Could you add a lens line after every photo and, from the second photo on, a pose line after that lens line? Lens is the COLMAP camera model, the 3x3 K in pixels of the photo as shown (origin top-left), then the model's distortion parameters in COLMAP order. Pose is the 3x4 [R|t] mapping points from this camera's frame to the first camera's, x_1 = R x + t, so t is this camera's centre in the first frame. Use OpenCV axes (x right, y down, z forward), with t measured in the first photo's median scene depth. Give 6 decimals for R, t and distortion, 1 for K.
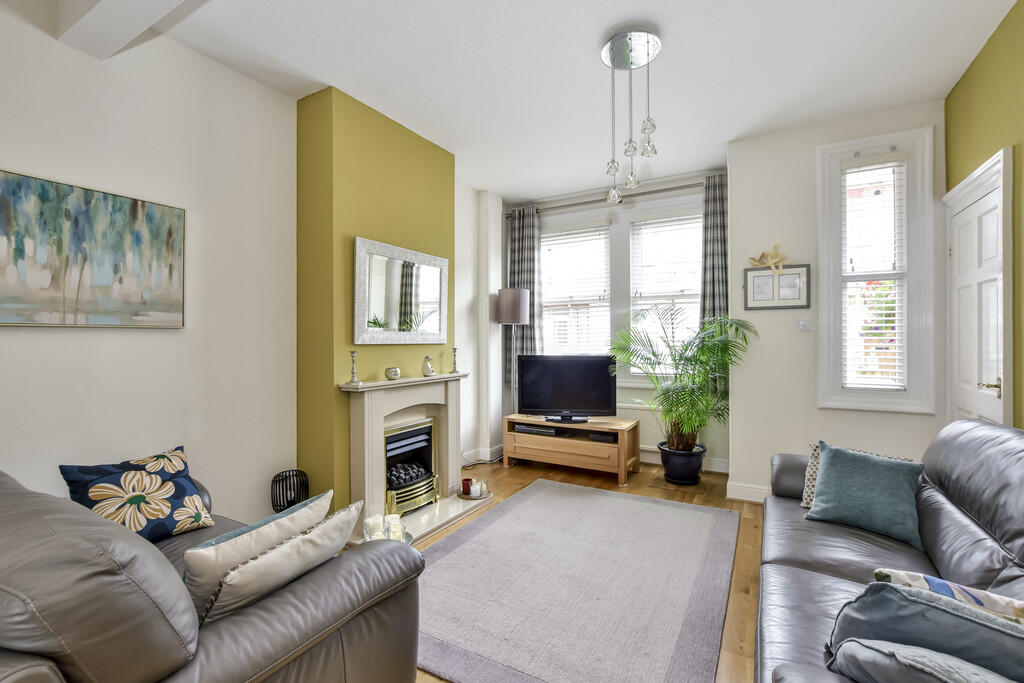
lens RADIAL K [[452.1, 0, 510.3], [0, 452.1, 339.4], [0, 0, 1]] dist [-0.000351, 0.000241]
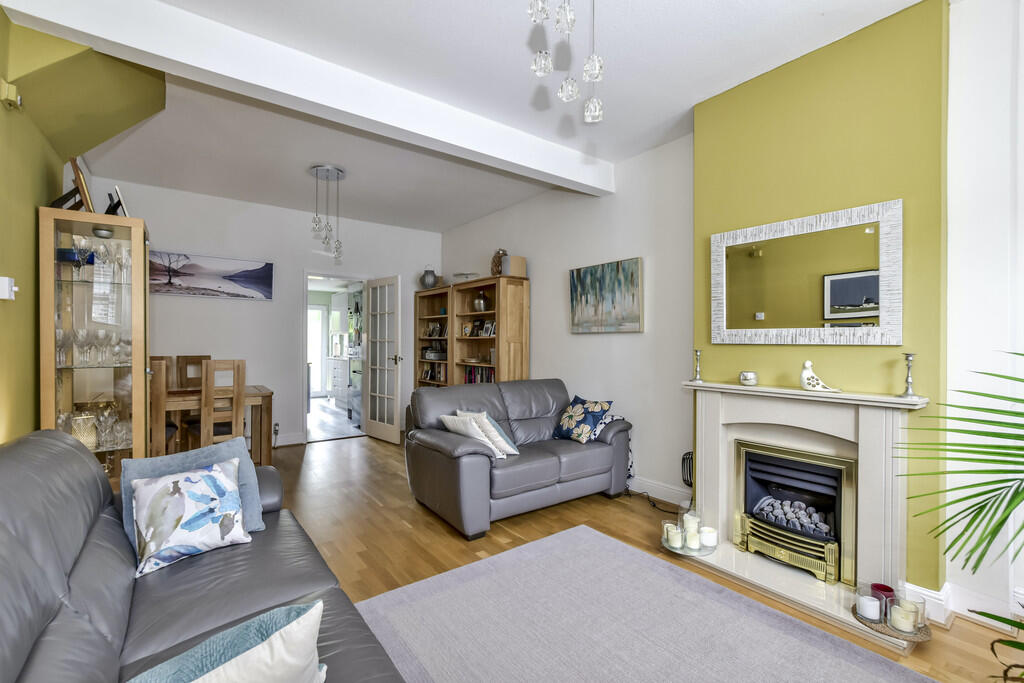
lens RADIAL K [[452.1, 0, 510.3], [0, 452.1, 339.4], [0, 0, 1]] dist [-0.000351, 0.000241]
pose [[-0.391812, -0.003565, -0.920038, 0.702647], [-0.000671, 0.999993, -0.003589, 0.005318], [0.920045, -0.000789, -0.391812, 0.925481]]
